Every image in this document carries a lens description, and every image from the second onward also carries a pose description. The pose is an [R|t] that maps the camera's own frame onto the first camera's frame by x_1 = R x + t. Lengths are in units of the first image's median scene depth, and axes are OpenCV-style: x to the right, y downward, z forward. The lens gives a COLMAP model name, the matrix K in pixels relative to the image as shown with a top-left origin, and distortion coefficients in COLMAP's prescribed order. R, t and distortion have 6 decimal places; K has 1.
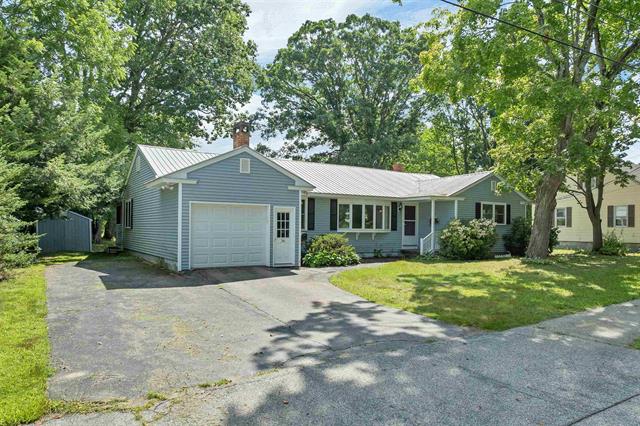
lens RADIAL K [[467.8, 0, 320.2], [0, 467.8, 214.9], [0, 0, 1]] dist [-0.028023, 0.005443]
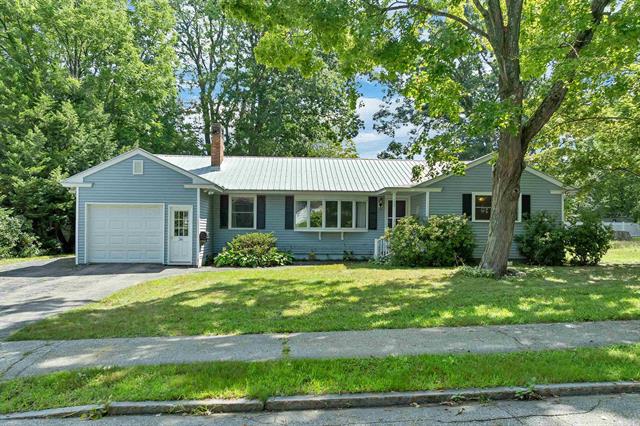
lens RADIAL K [[467.8, 0, 319.6], [0, 467.8, 211.9], [0, 0, 1]] dist [-0.028023, 0.005443]
pose [[0.871595, -0.019341, -0.489844, 0.602988], [0.014943, 0.999805, -0.012887, 0.012596], [0.489998, 0.003912, 0.871715, 0.242985]]
